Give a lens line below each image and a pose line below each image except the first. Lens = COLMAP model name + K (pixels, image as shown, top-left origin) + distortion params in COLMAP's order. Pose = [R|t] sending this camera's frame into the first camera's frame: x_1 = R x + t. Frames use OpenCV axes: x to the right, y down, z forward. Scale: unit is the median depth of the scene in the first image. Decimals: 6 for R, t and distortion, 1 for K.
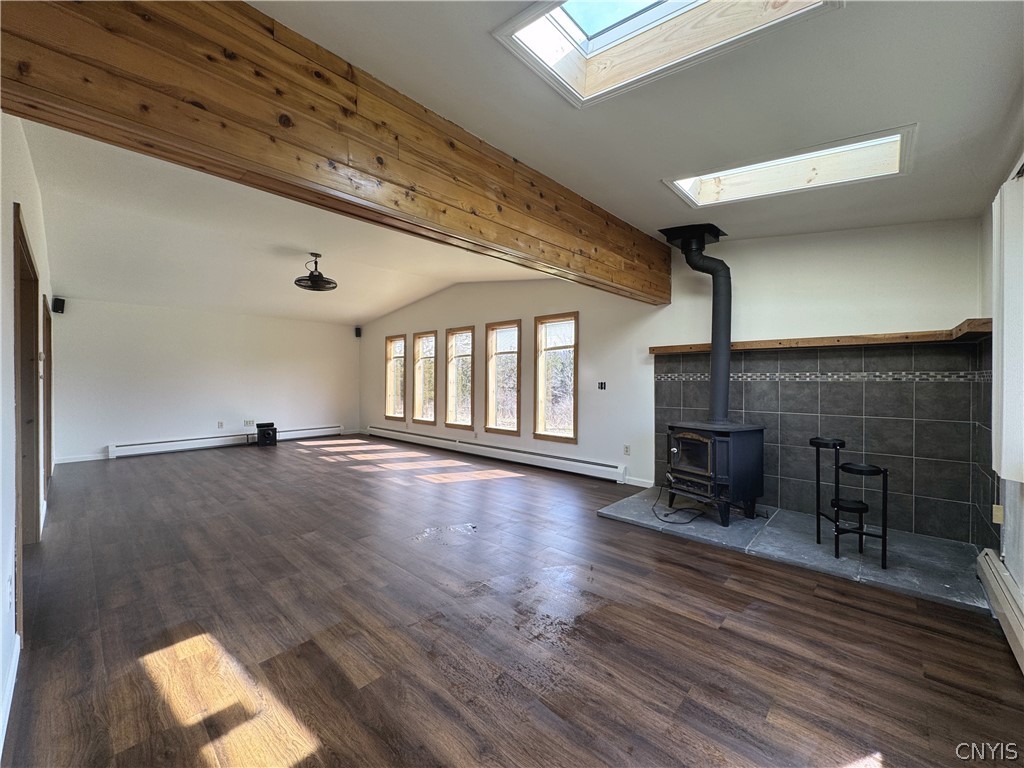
lens RADIAL K [[408.7, 0, 512.0], [0, 408.7, 384.0], [0, 0, 1]] dist [-0.000133, 0.000024]
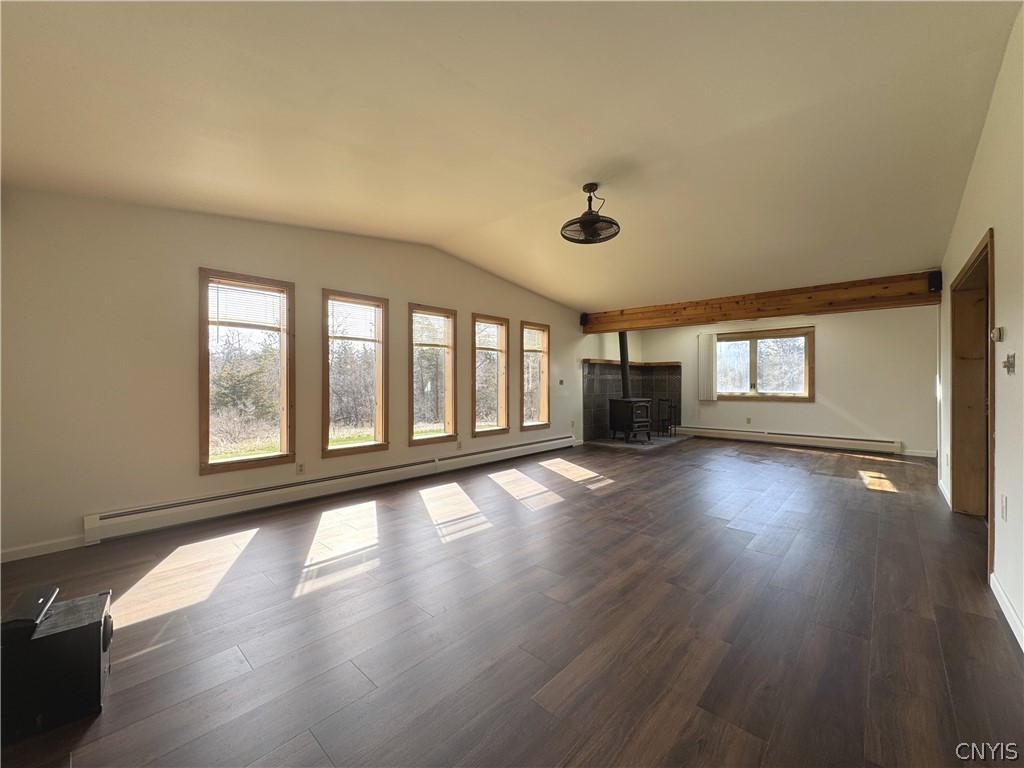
lens RADIAL K [[408.7, 0, 512.0], [0, 408.7, 384.0], [0, 0, 1]] dist [-0.000133, 0.000024]
pose [[-0.006862, -0.018956, 0.999797, -1.133394], [-0.002502, 0.999818, 0.018939, -0.015374], [-0.999973, -0.002371, -0.006908, 1.128622]]
